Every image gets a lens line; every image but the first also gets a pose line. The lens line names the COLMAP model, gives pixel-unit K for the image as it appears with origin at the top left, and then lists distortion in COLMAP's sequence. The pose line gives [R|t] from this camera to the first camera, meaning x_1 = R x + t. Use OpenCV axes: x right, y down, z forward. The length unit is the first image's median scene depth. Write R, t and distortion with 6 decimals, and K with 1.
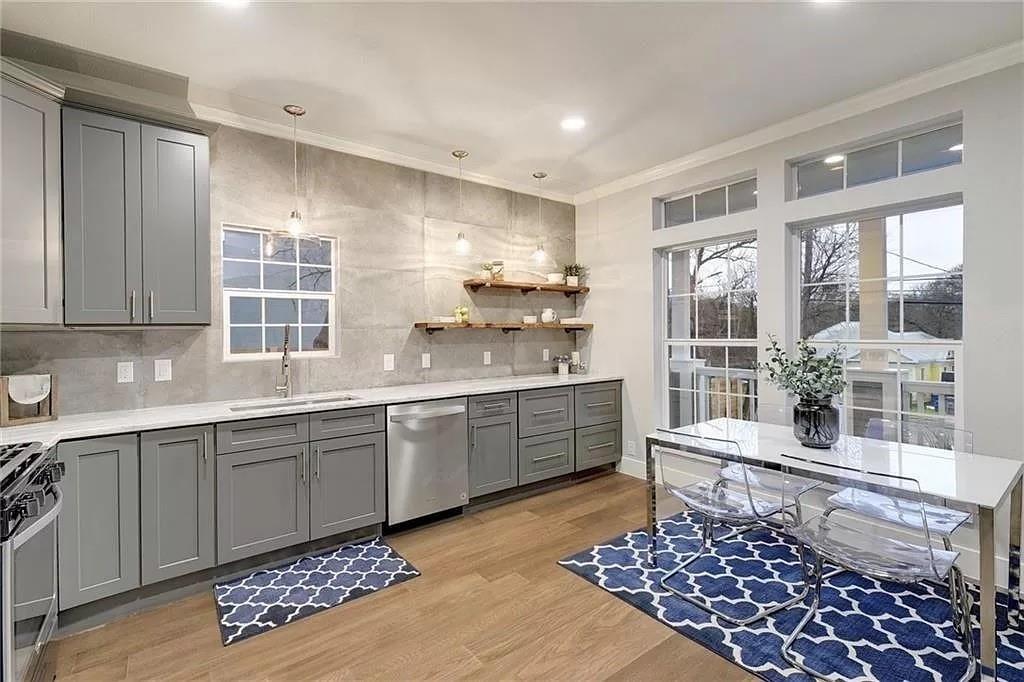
lens RADIAL K [[469.8, 0, 512.0], [0, 469.8, 341.0], [0, 0, 1]] dist [-0.001027, -0.000212]
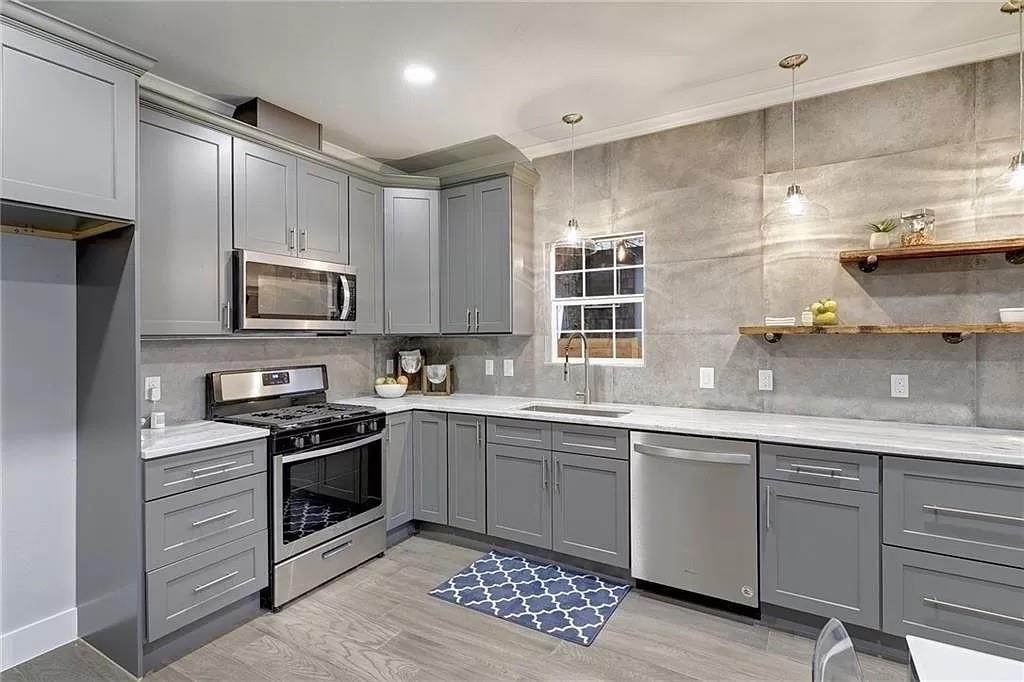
lens RADIAL K [[489.9, 0, 510.5], [0, 489.9, 335.2], [0, 0, 1]] dist [0.001762, -0.000269]
pose [[0.359305, 0.011256, -0.933152, 0.396809], [-0.009080, 0.999922, 0.008565, -0.030739], [0.933176, 0.005396, 0.359380, 0.425679]]
